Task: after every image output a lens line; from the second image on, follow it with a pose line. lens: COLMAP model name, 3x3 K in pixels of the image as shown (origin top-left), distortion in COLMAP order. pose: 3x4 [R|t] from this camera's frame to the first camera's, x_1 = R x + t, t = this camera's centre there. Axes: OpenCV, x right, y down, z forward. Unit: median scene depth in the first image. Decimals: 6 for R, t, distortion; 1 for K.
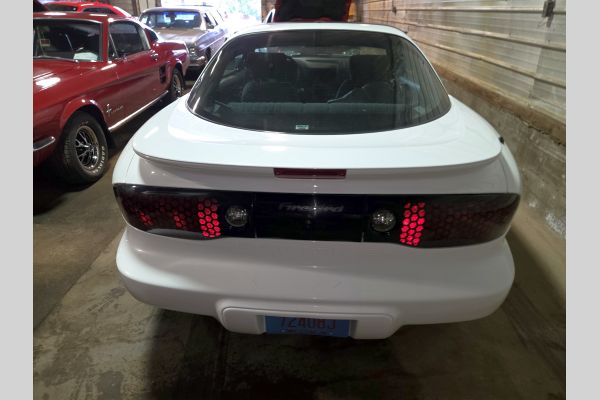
lens RADIAL K [[351.6, 0, 295.5], [0, 351.6, 201.8], [0, 0, 1]] dist [0.058322, -0.044338]
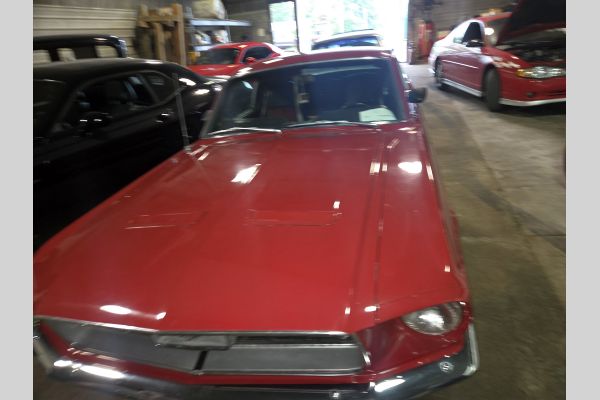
lens RADIAL K [[351.6, 0, 295.5], [0, 351.6, 201.8], [0, 0, 1]] dist [0.058322, -0.044338]
pose [[0.966389, -0.006618, -0.257000, -0.562897], [-0.006672, 0.998686, -0.050807, -0.220964], [0.256999, 0.050814, 0.965075, 0.368044]]
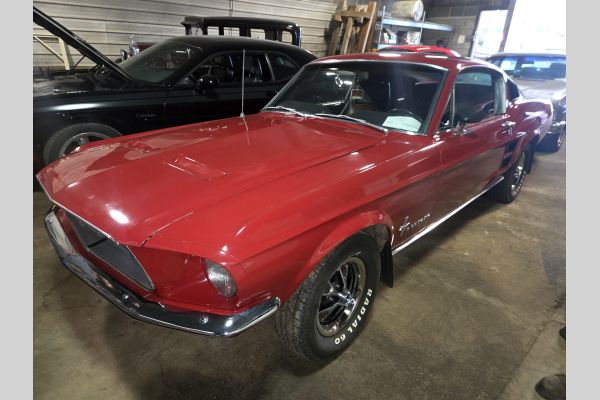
lens RADIAL K [[351.6, 0, 295.5], [0, 351.6, 201.8], [0, 0, 1]] dist [0.058322, -0.044338]
pose [[0.710395, 0.286534, -0.642835, -0.297115], [-0.351215, 0.935845, 0.029012, -0.238975], [0.609907, 0.205164, 0.765455, 0.468442]]
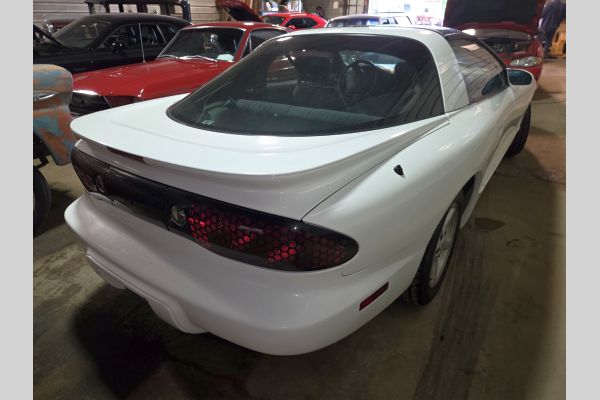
lens RADIAL K [[351.6, 0, 295.5], [0, 351.6, 201.8], [0, 0, 1]] dist [0.058322, -0.044338]
pose [[0.846867, 0.225488, -0.481635, 0.324665], [-0.232054, 0.971574, 0.046839, -0.035231], [0.478505, 0.072099, 0.875120, 0.080790]]
